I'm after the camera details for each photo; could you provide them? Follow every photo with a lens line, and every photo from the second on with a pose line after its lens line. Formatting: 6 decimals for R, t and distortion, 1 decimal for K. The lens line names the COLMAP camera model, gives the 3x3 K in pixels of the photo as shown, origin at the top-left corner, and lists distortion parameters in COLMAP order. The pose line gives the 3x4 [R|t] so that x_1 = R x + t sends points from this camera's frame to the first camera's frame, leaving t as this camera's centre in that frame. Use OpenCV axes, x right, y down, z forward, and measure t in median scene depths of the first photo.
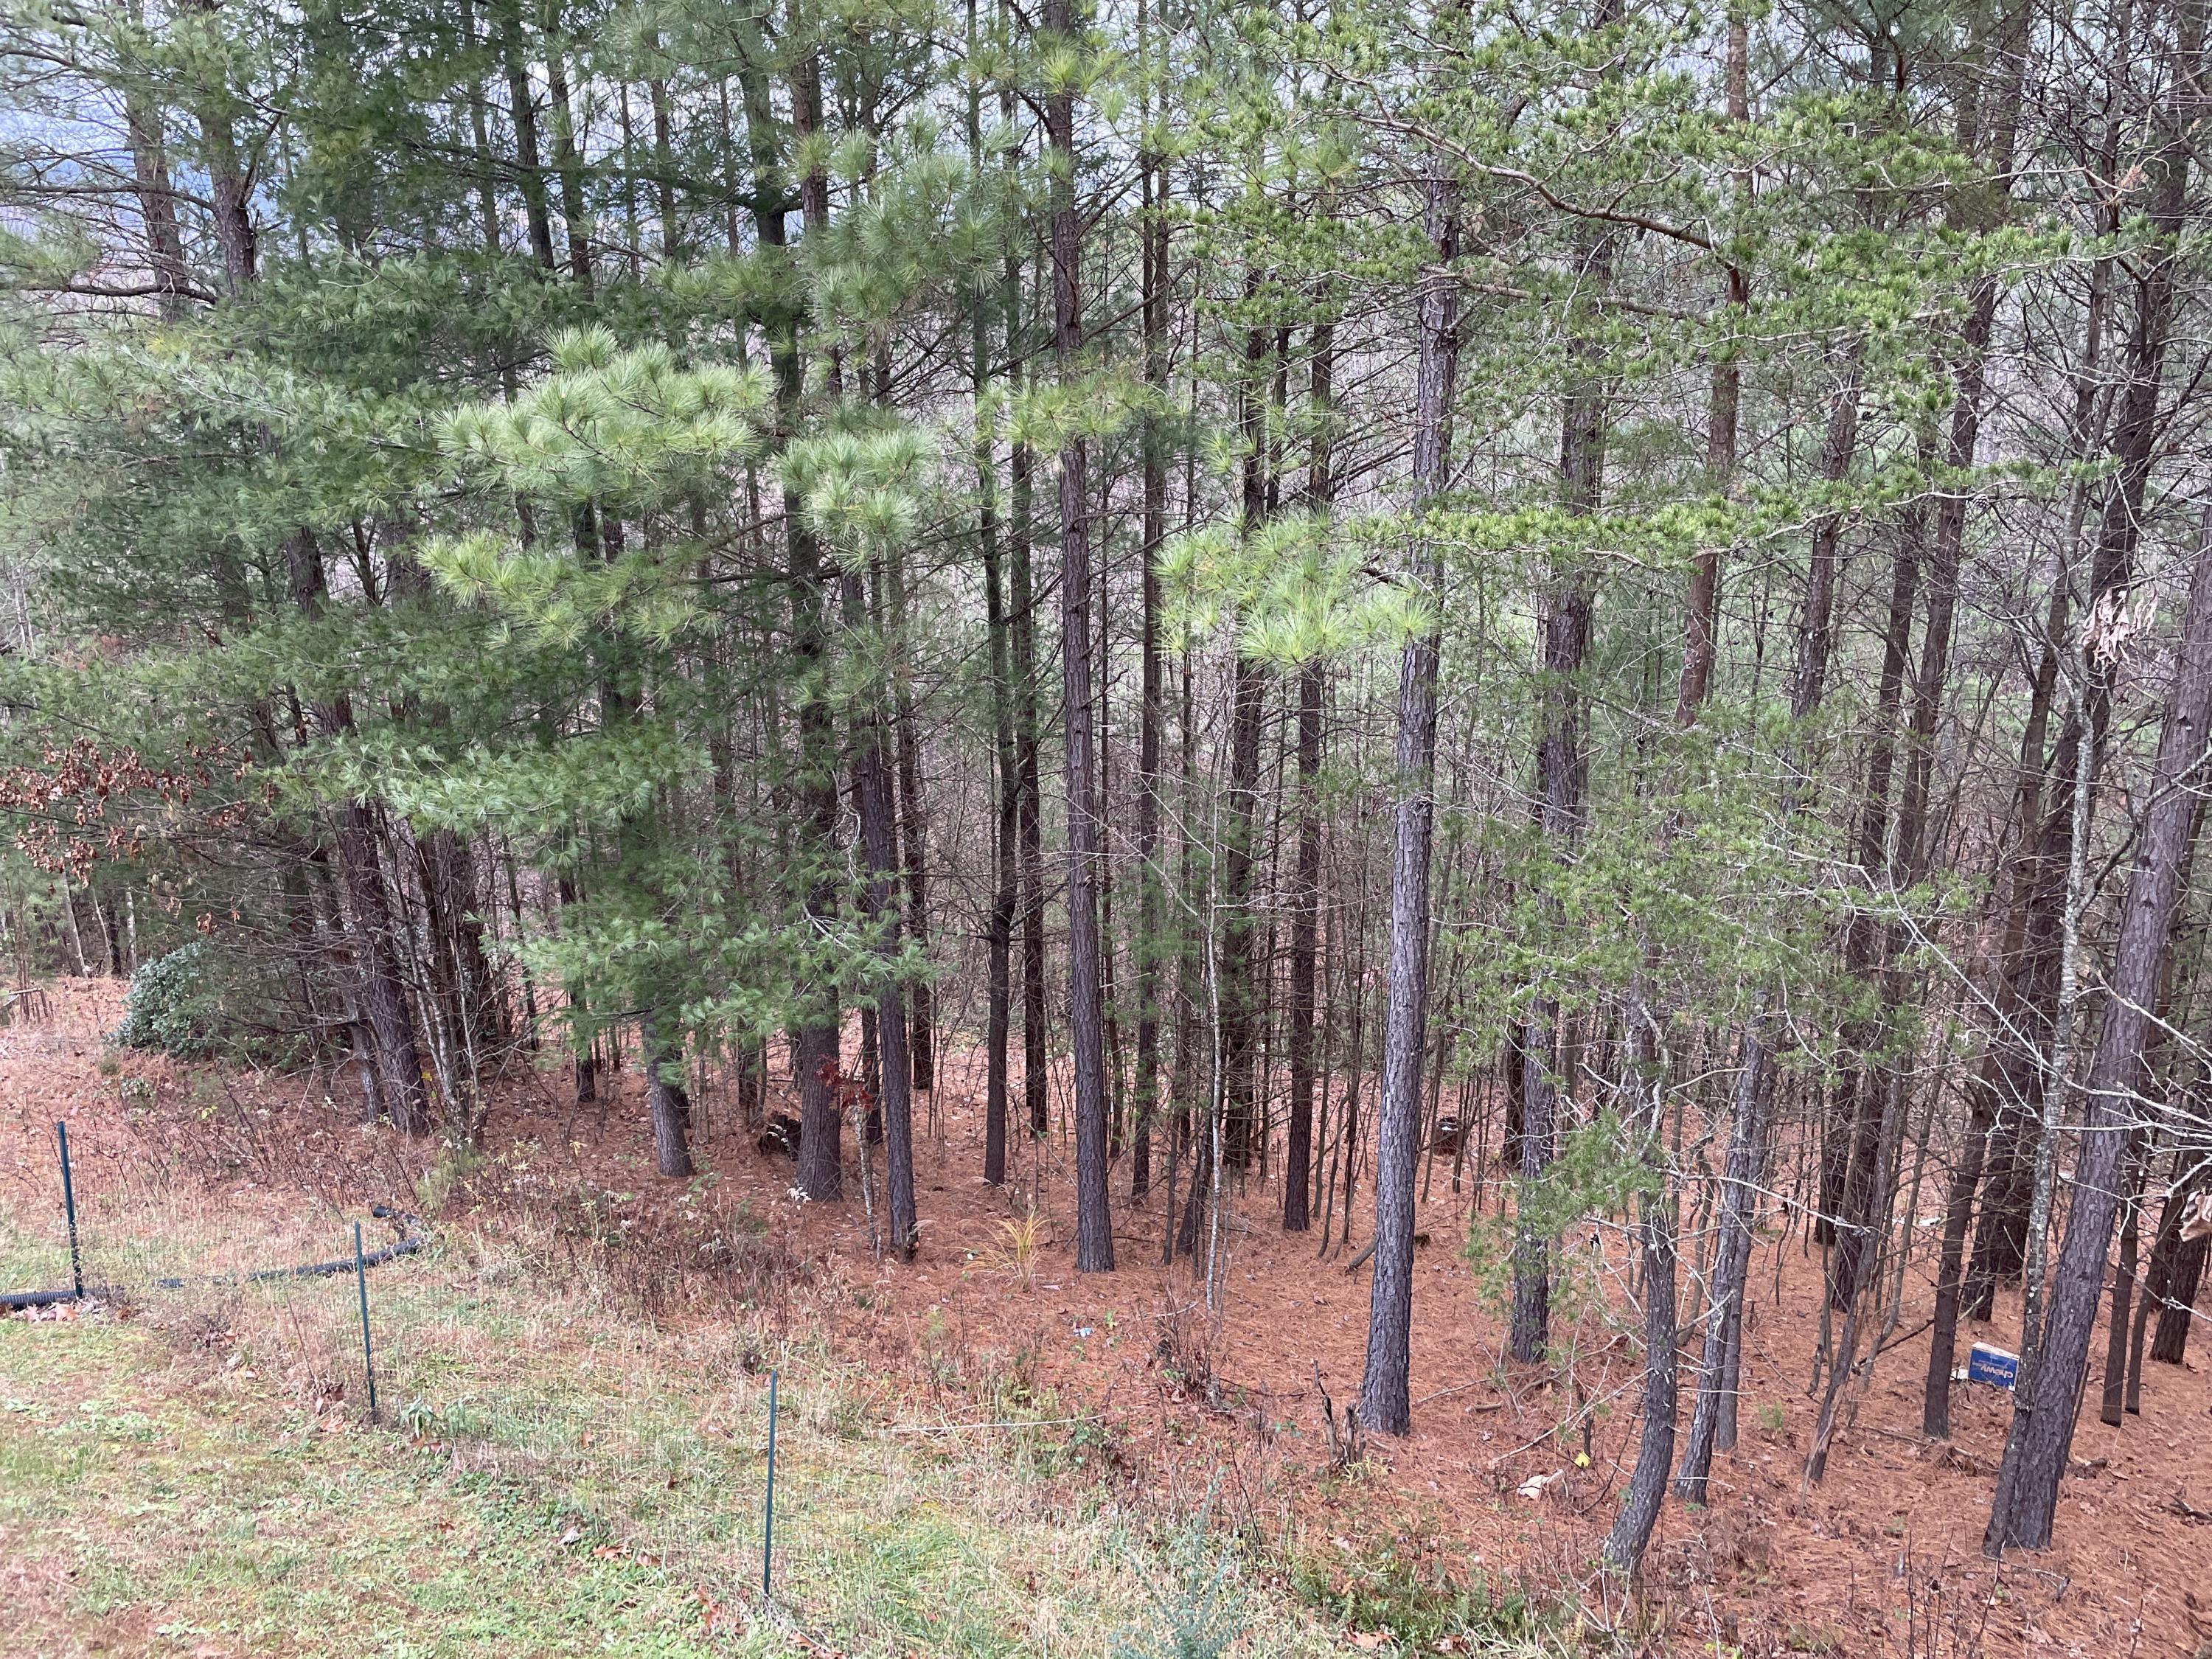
lens RADIAL K [[1655.4, 0, 1102.0], [0, 1655.4, 818.7], [0, 0, 1]] dist [0.061520, -0.081670]
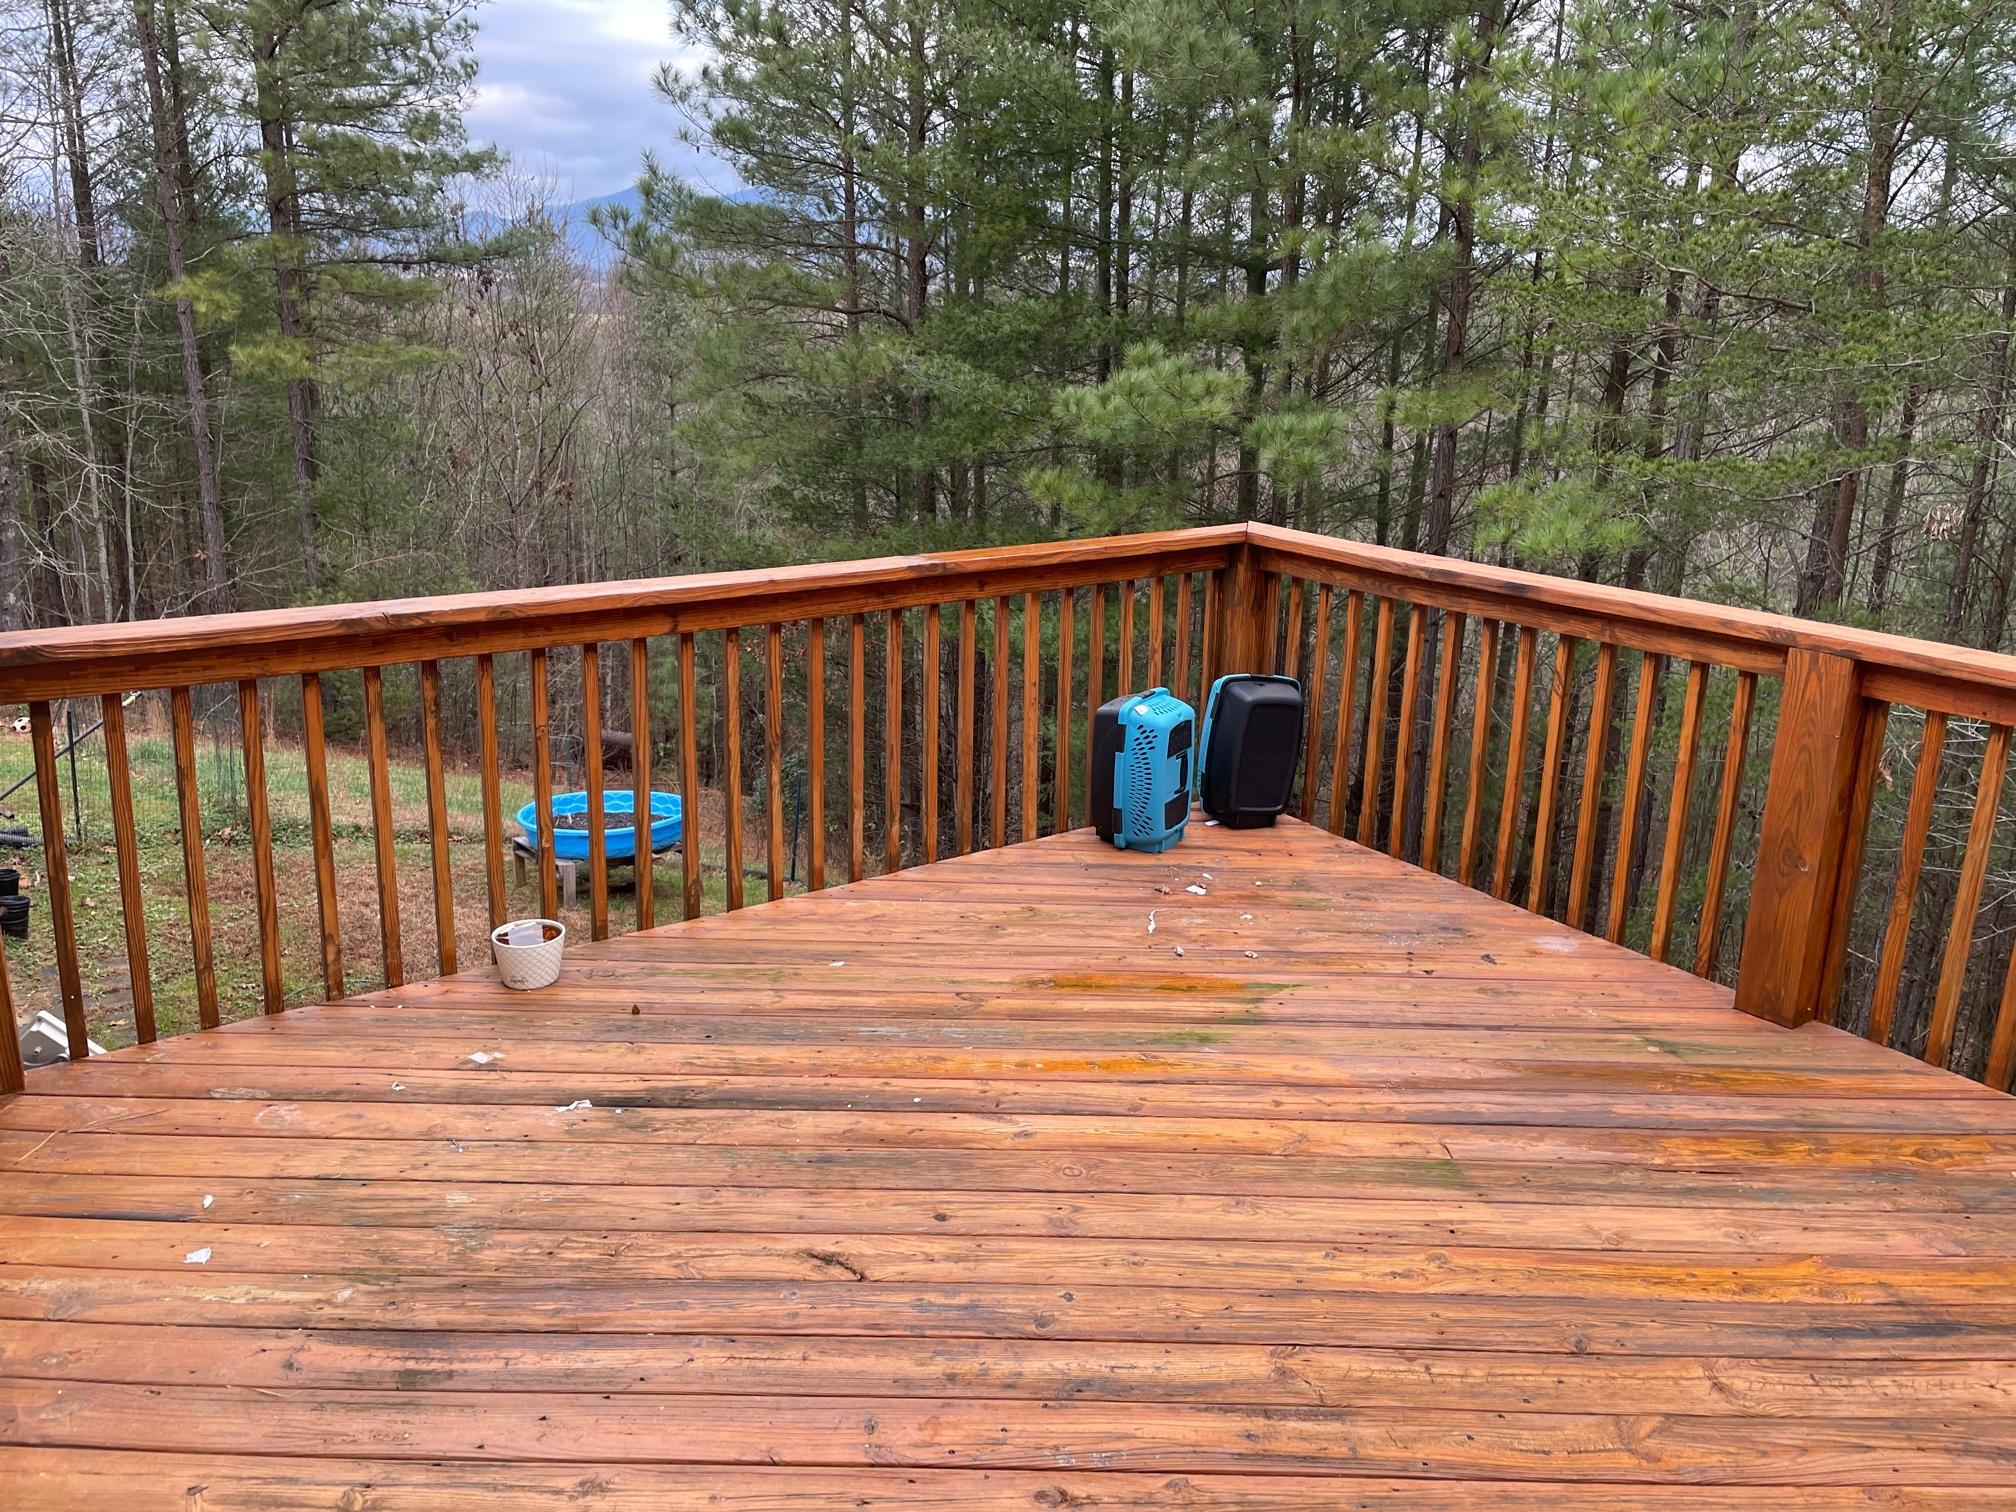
lens RADIAL K [[1508.7, 0, 1021.4], [0, 1508.7, 757.4], [0, 0, 1]] dist [0.061520, -0.081670]
pose [[0.947961, 0.119369, -0.295162, 0.063973], [-0.127637, 0.991782, -0.008829, 0.130089], [0.291682, 0.046043, 0.955406, -0.415563]]
